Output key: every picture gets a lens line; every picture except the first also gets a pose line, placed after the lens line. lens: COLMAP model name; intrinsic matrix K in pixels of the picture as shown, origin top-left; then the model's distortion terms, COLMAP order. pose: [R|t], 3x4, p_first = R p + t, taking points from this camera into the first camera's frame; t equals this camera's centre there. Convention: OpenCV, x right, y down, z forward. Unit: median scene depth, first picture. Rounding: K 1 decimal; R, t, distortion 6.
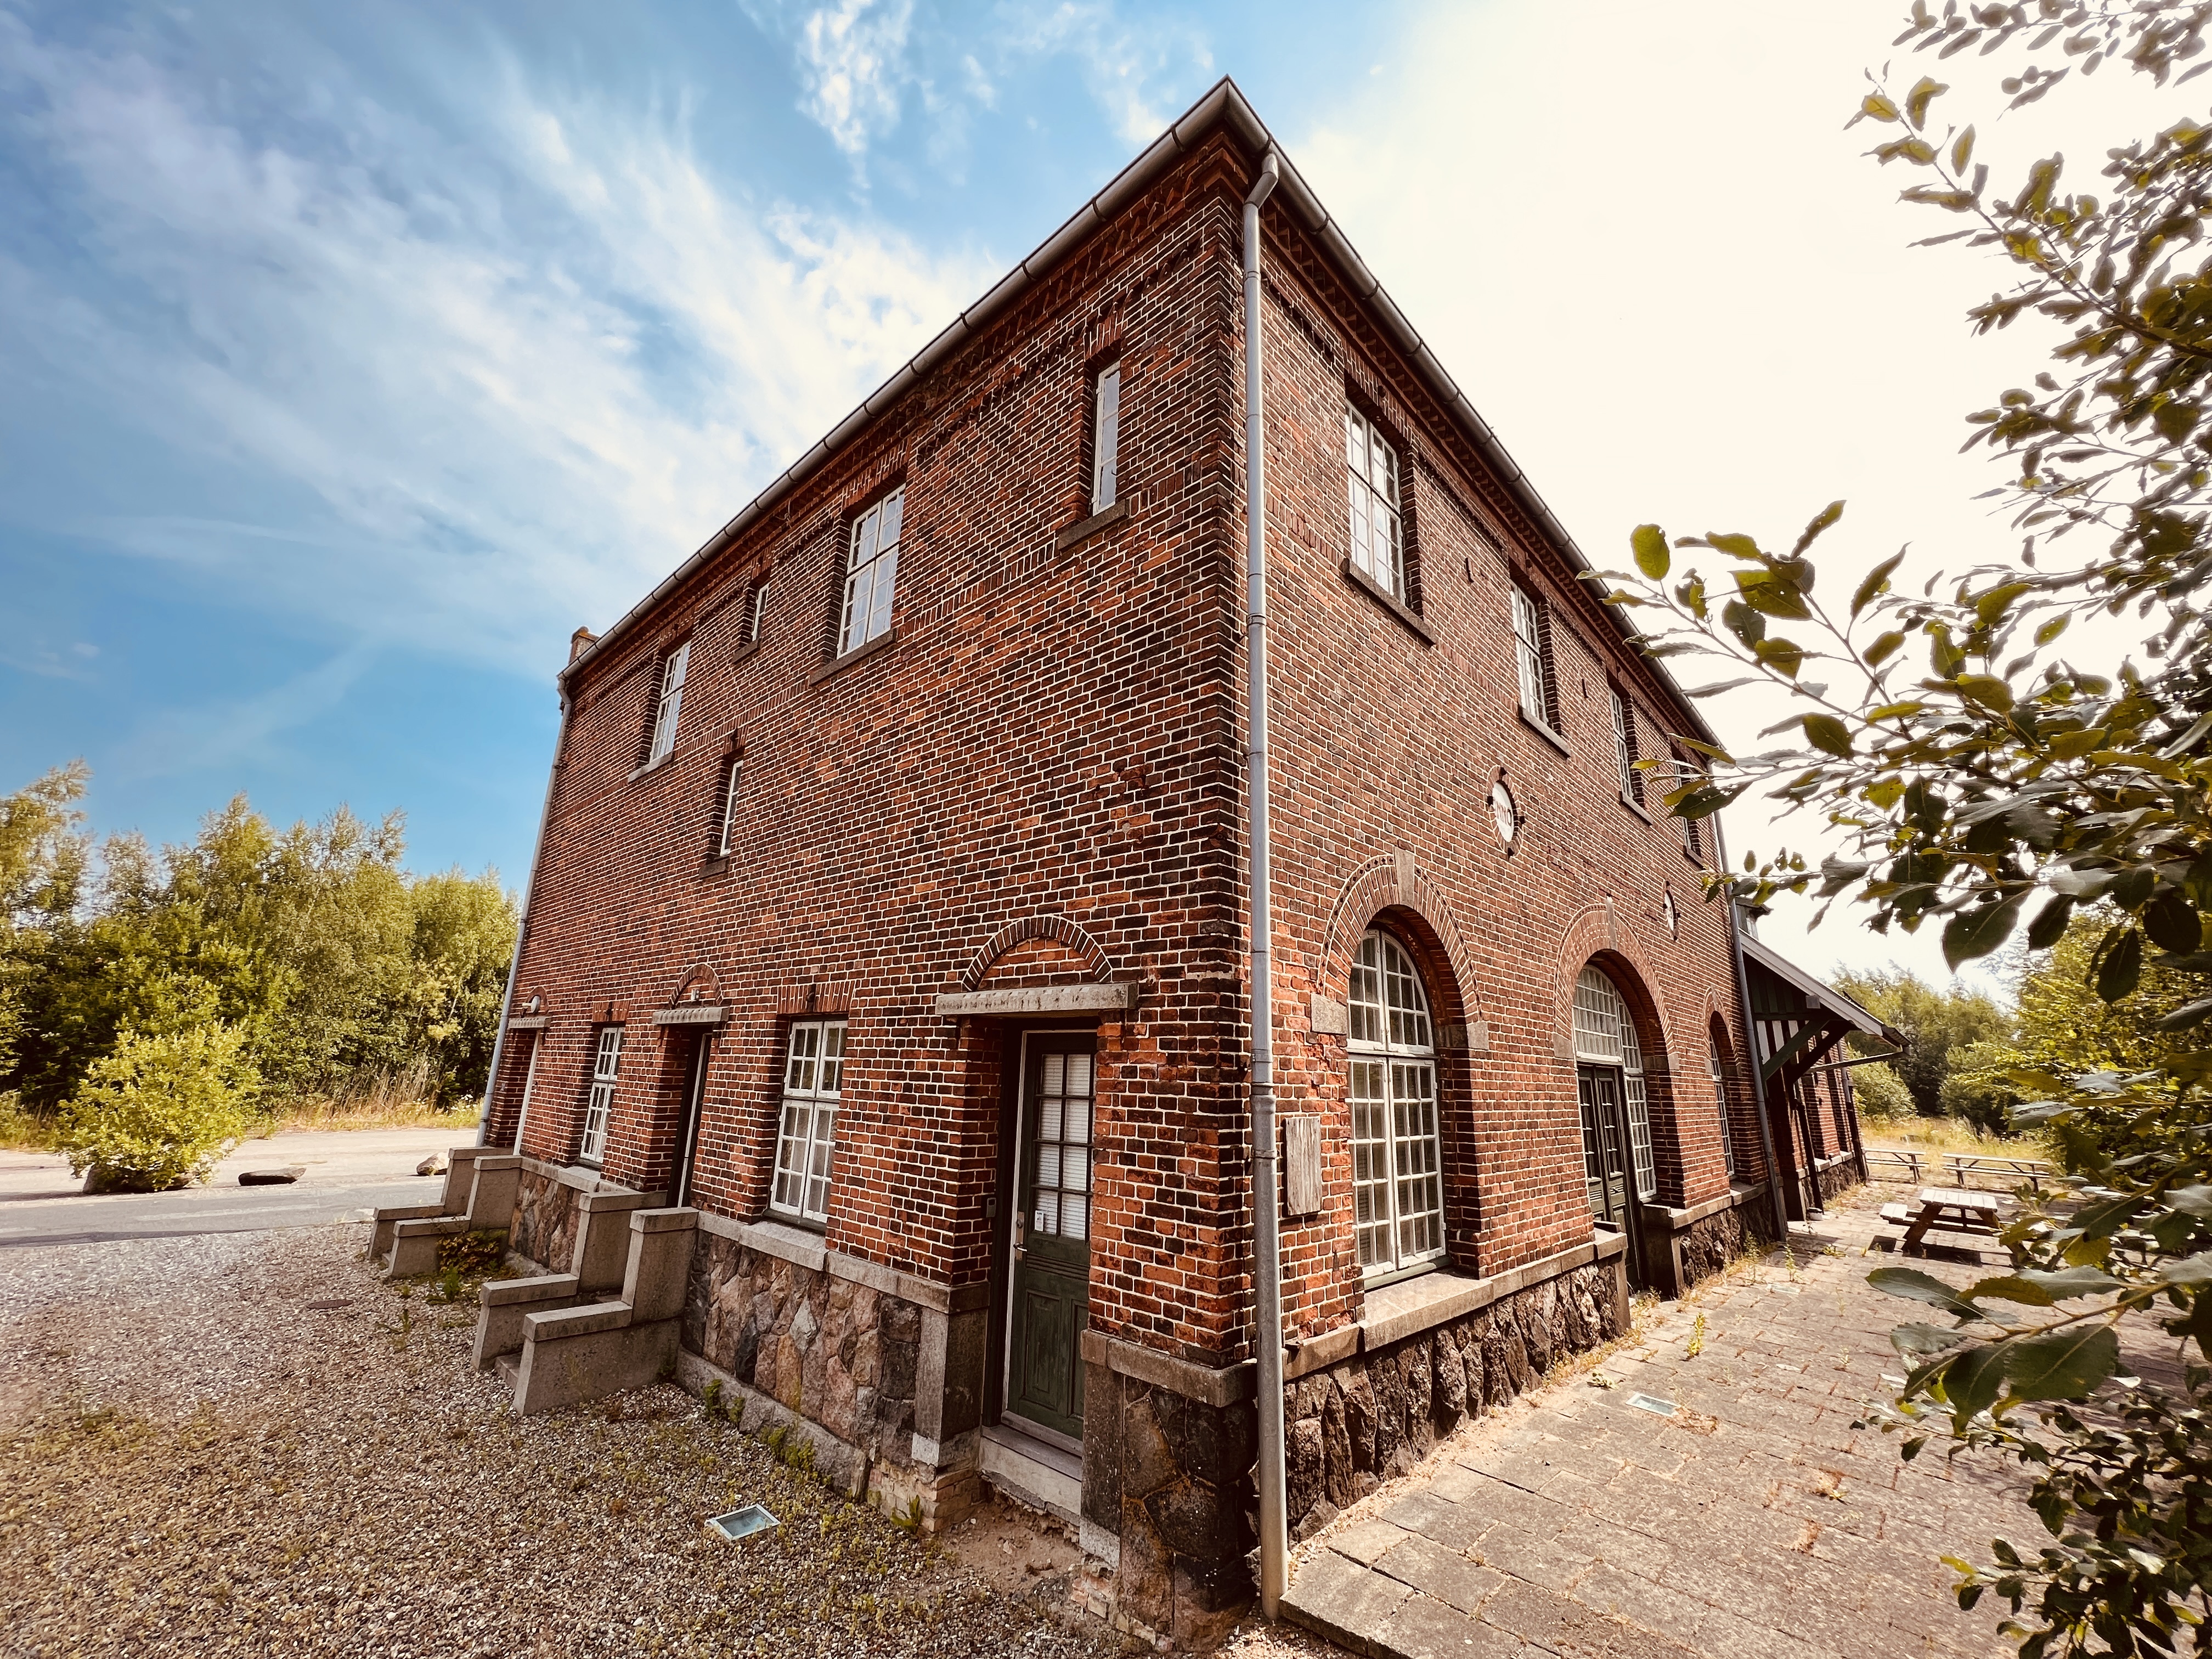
lens RADIAL K [[890.3, 0, 1106.0], [0, 890.3, 829.5], [0, 0, 1]] dist [-0.016603, 0.016949]
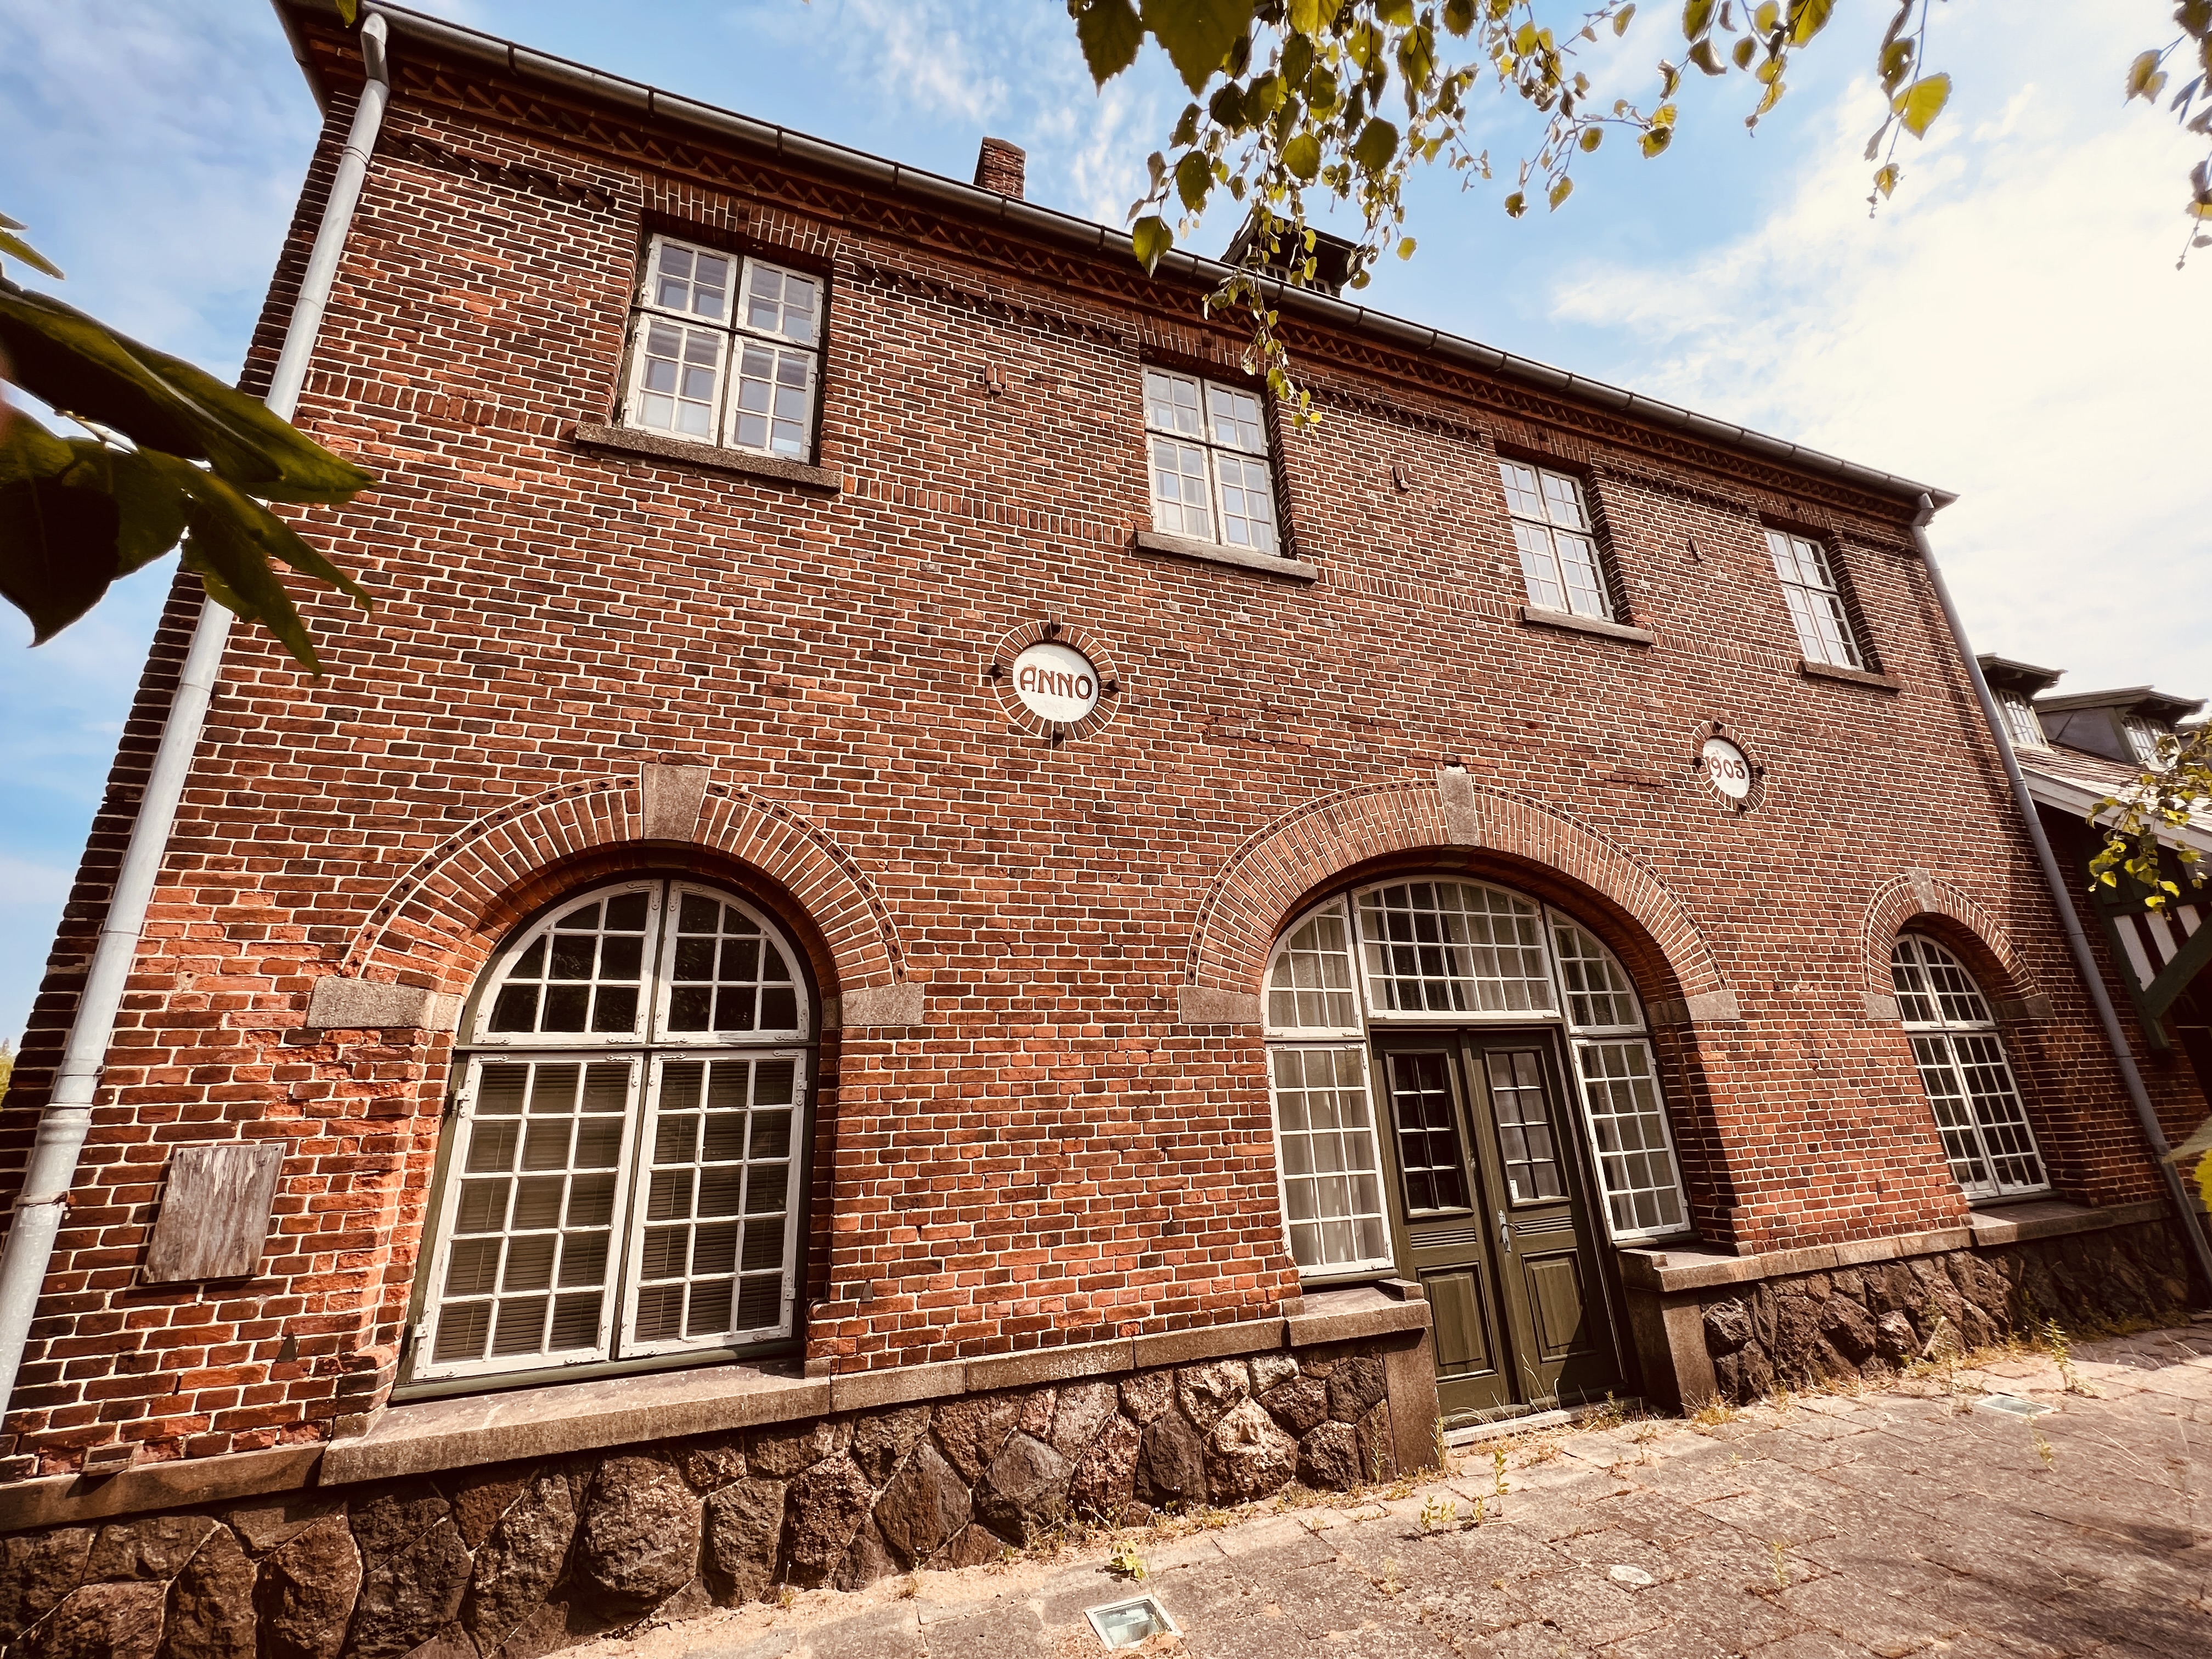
lens RADIAL K [[898.6, 0, 1104.5], [0, 898.6, 801.5], [0, 0, 1]] dist [-0.001830, 0.000212]
pose [[0.895018, -0.205335, -0.395954, 0.908019], [0.181525, 0.978576, -0.097150, 0.182491], [0.407420, 0.015075, 0.913117, 0.447385]]
